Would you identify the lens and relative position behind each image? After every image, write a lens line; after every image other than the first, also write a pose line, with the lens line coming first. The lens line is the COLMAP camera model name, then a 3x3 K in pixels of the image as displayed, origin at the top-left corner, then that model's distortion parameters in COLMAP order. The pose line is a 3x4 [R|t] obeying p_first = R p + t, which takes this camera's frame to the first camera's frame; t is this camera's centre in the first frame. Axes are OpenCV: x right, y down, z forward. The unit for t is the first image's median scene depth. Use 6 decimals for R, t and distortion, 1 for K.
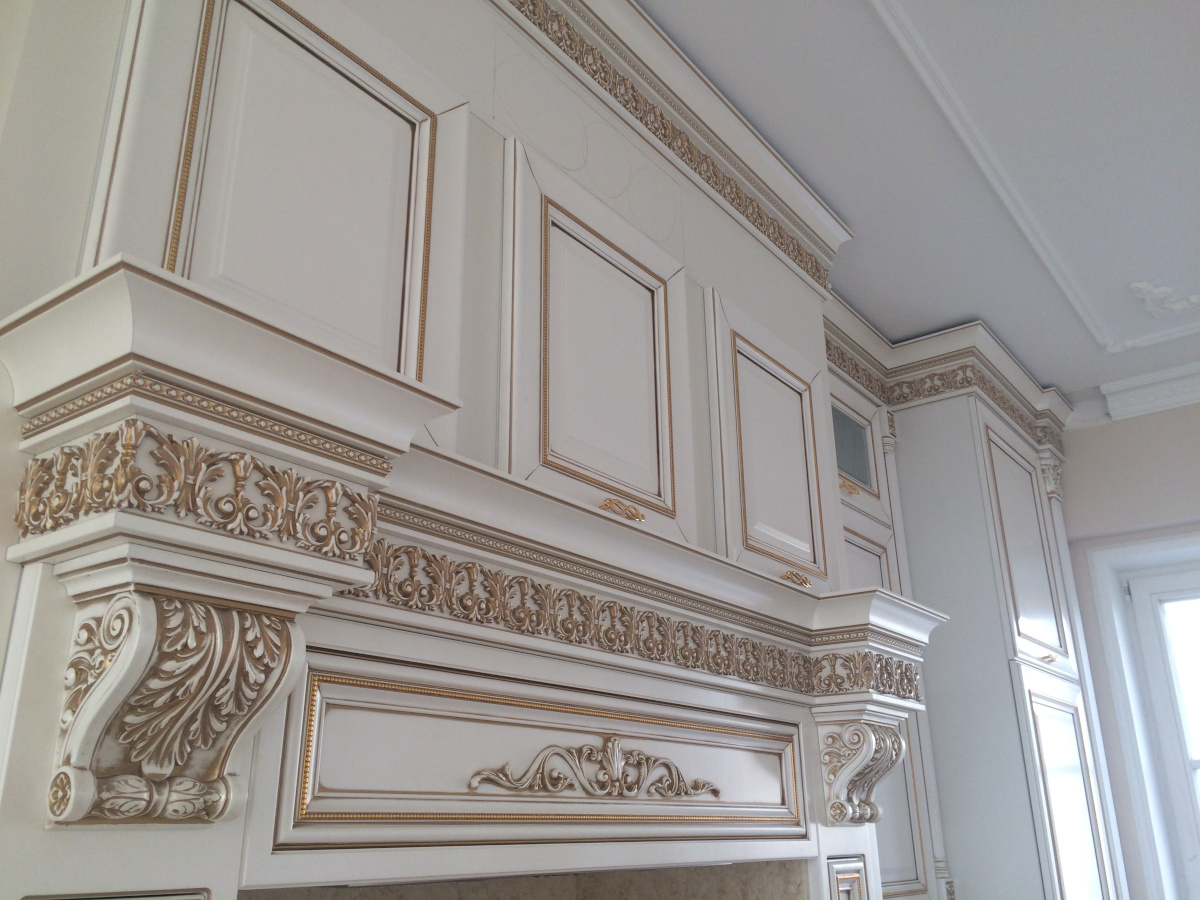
lens RADIAL K [[1023.6, 0, 603.8], [0, 1023.6, 442.3], [0, 0, 1]] dist [0.069480, -0.117546]
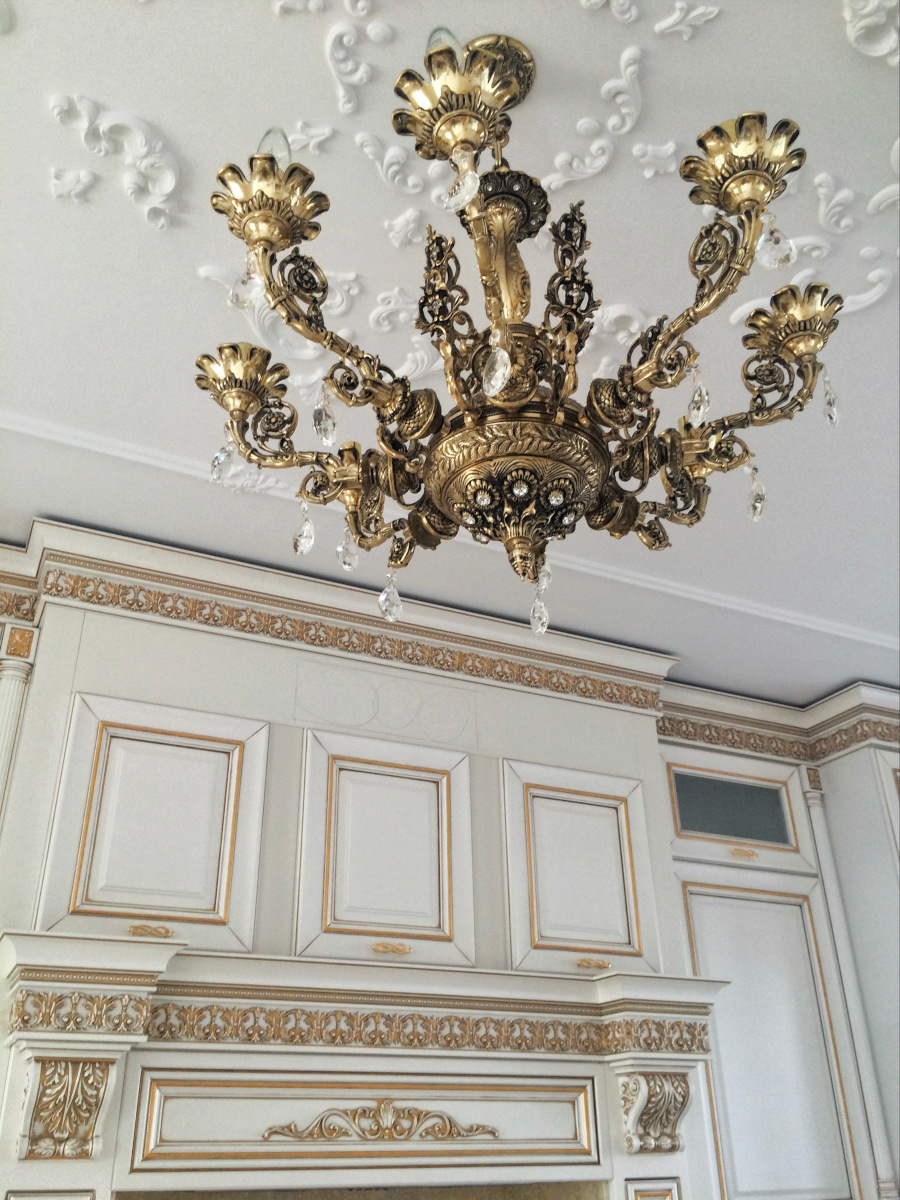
lens RADIAL K [[1023.6, 0, 450.0], [0, 1023.6, 600.0], [0, 0, 1]] dist [0.069480, -0.117546]
pose [[0.885315, -0.224402, -0.407260, 0.970029], [0.169484, 0.971320, -0.166772, -0.198254], [0.433004, 0.078622, 0.897957, -0.500955]]
